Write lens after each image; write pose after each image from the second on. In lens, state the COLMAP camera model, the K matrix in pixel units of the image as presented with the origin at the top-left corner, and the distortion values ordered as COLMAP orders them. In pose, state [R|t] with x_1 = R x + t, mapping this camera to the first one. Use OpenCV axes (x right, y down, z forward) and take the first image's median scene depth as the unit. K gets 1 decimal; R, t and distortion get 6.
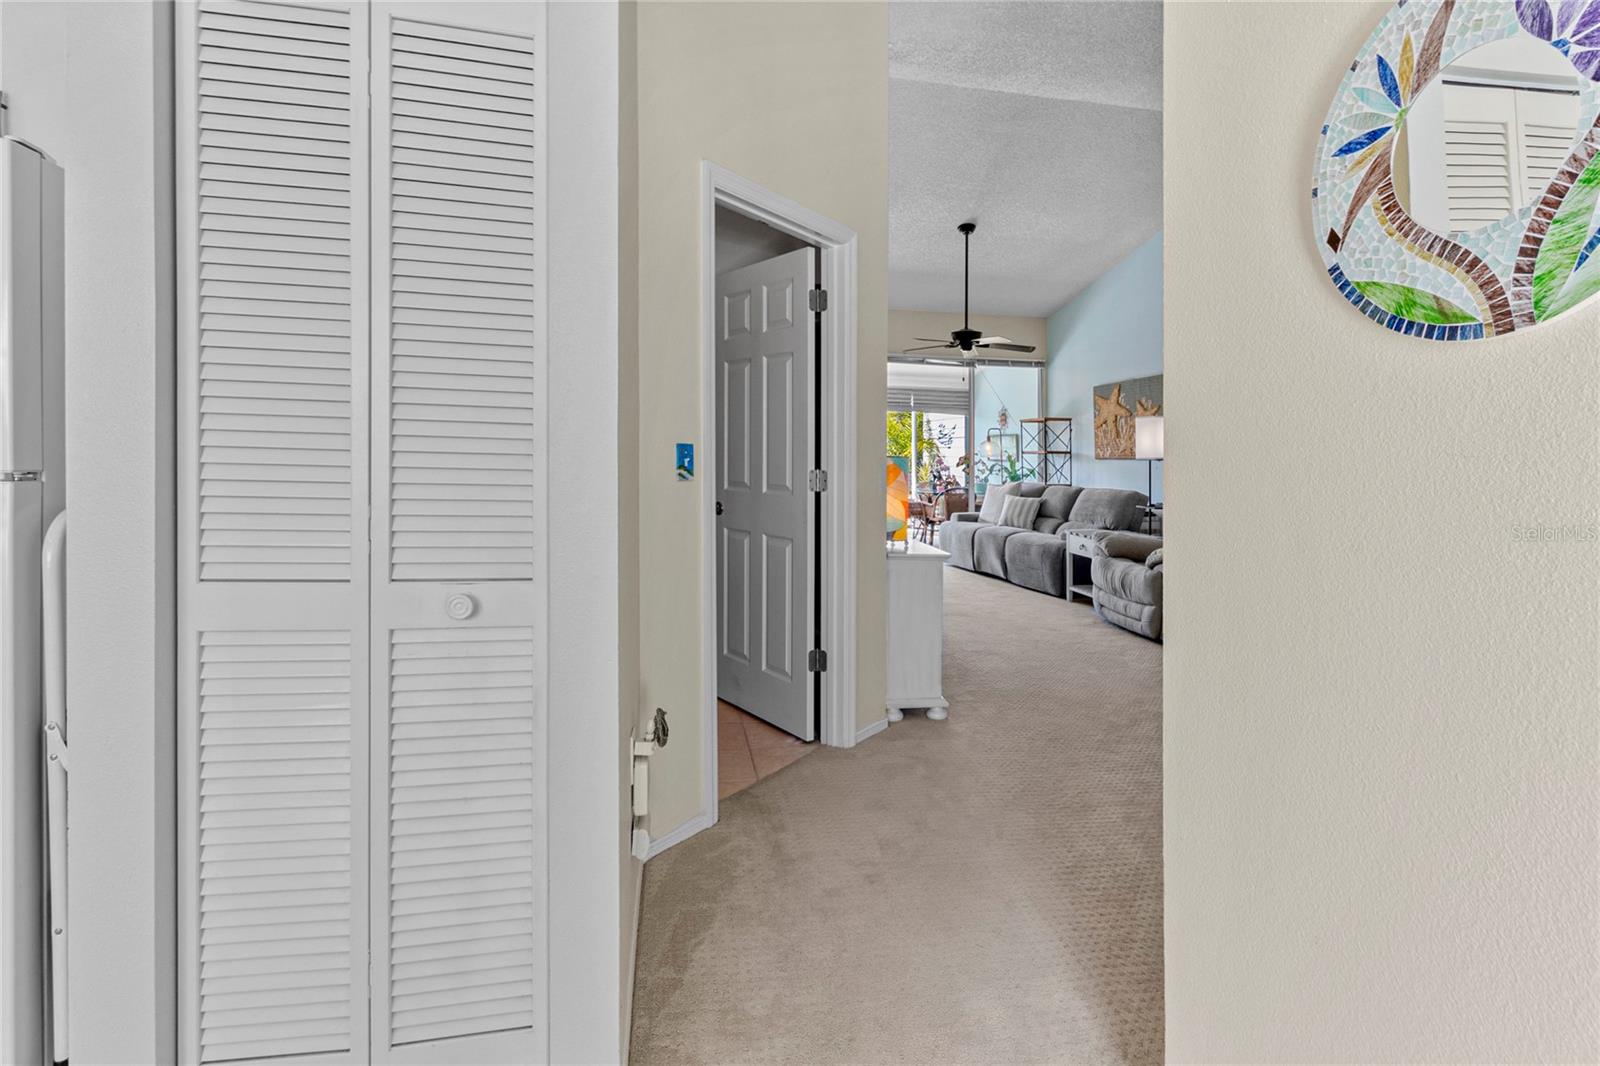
lens RADIAL K [[781.1, 0, 804.7], [0, 781.1, 422.5], [0, 0, 1]] dist [-0.001569, -0.000236]
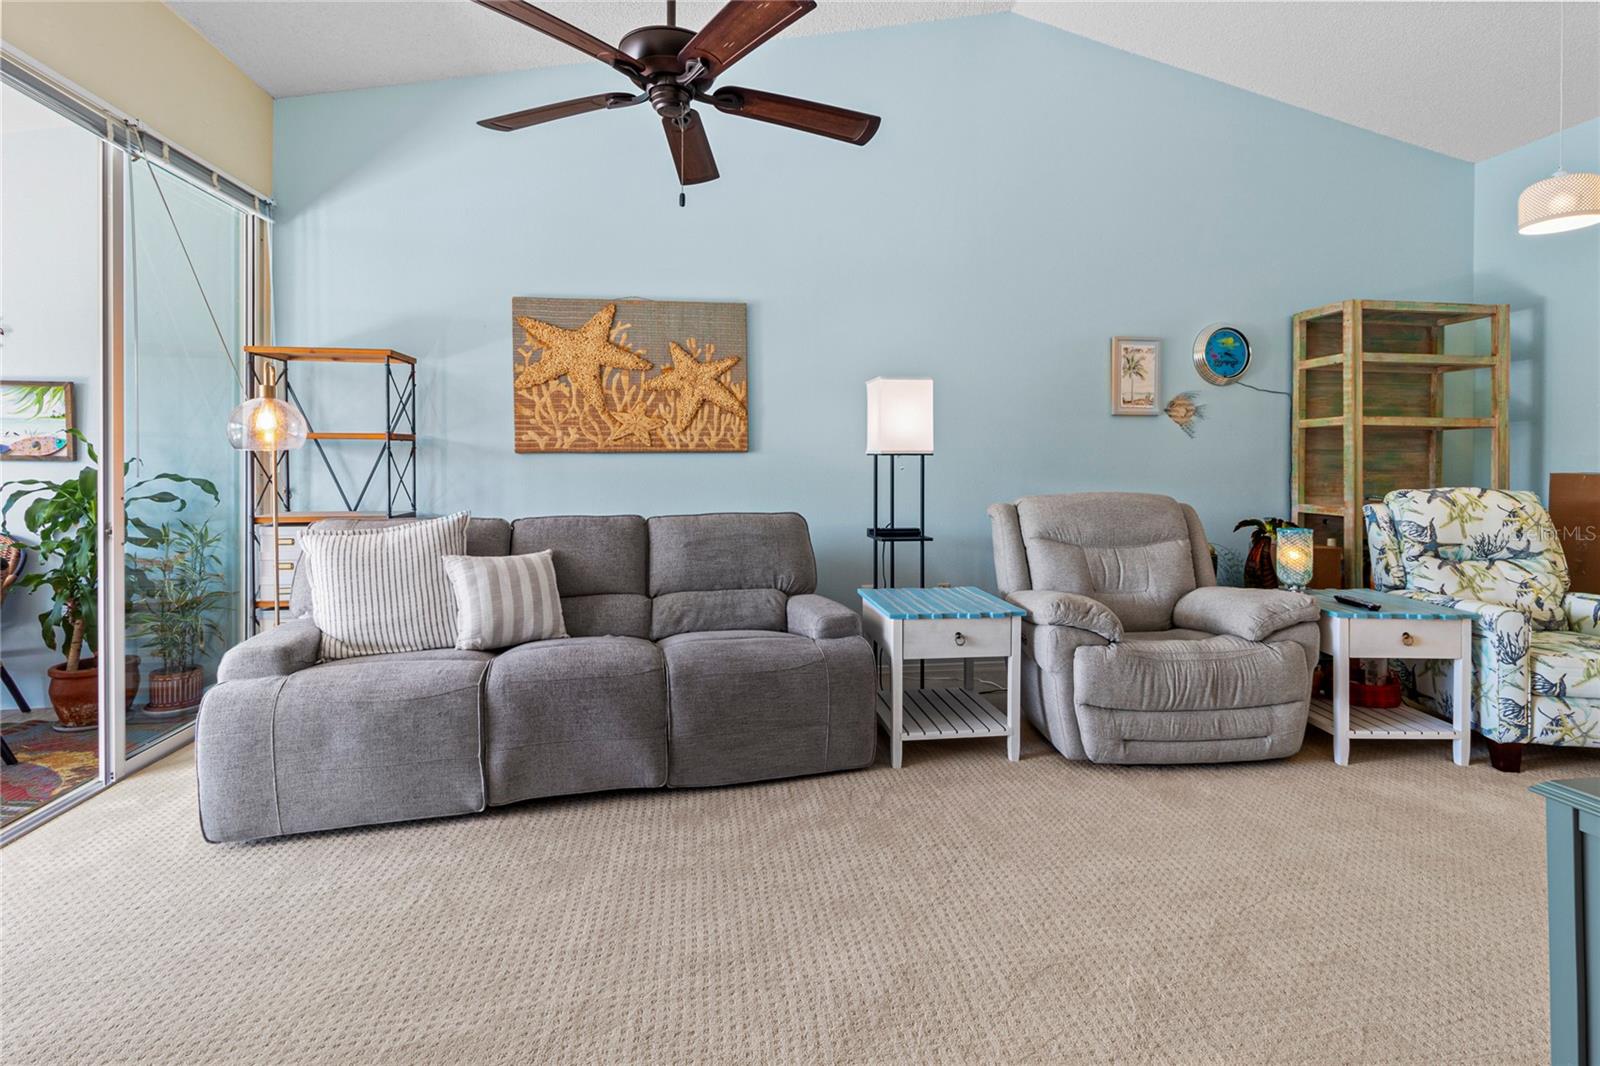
lens RADIAL K [[765.7, 0, 814.2], [0, 765.7, 453.0], [0, 0, 1]] dist [-0.001411, -0.000092]
pose [[0.025941, -0.006657, 0.999641, -0.090600], [-0.045344, 0.998941, 0.007829, 0.038758], [-0.998635, -0.045531, 0.025612, 0.892107]]
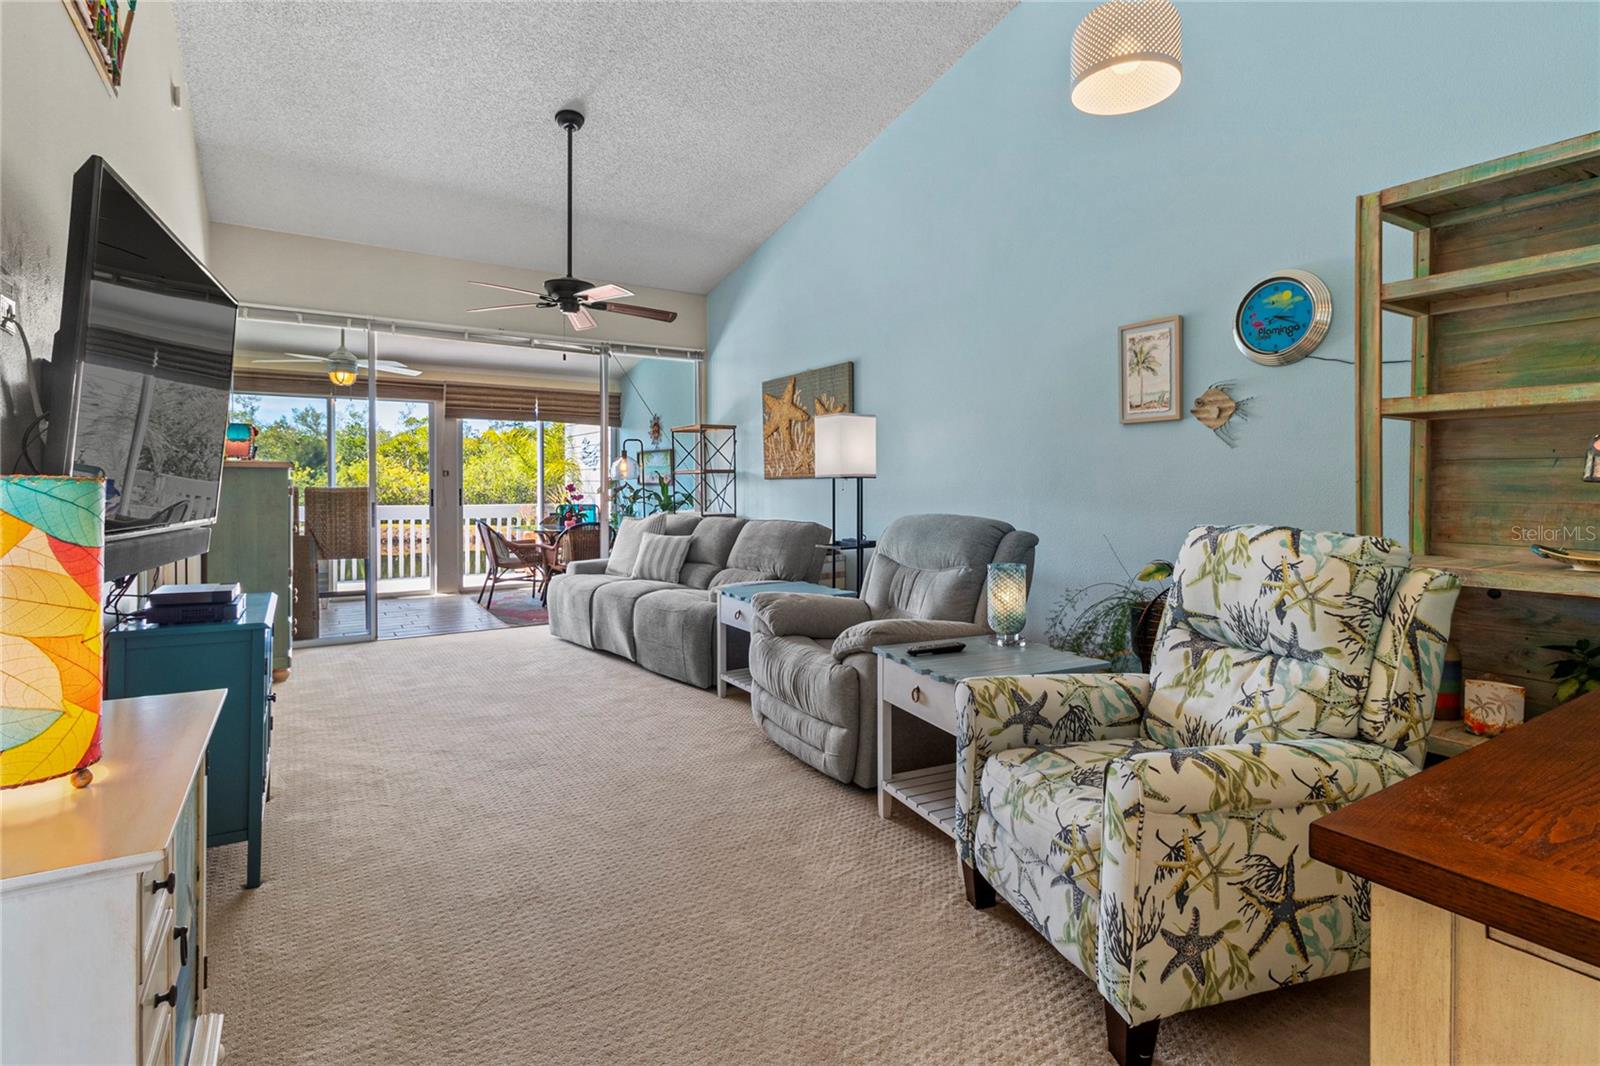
lens RADIAL K [[796.9, 0, 800.1], [0, 796.9, 462.5], [0, 0, 1]] dist [-0.000314, -0.000190]
pose [[0.927453, -0.009416, 0.373821, 0.130453], [0.002408, 0.999813, 0.019210, 0.017919], [-0.373931, -0.016917, 0.927302, 0.308914]]
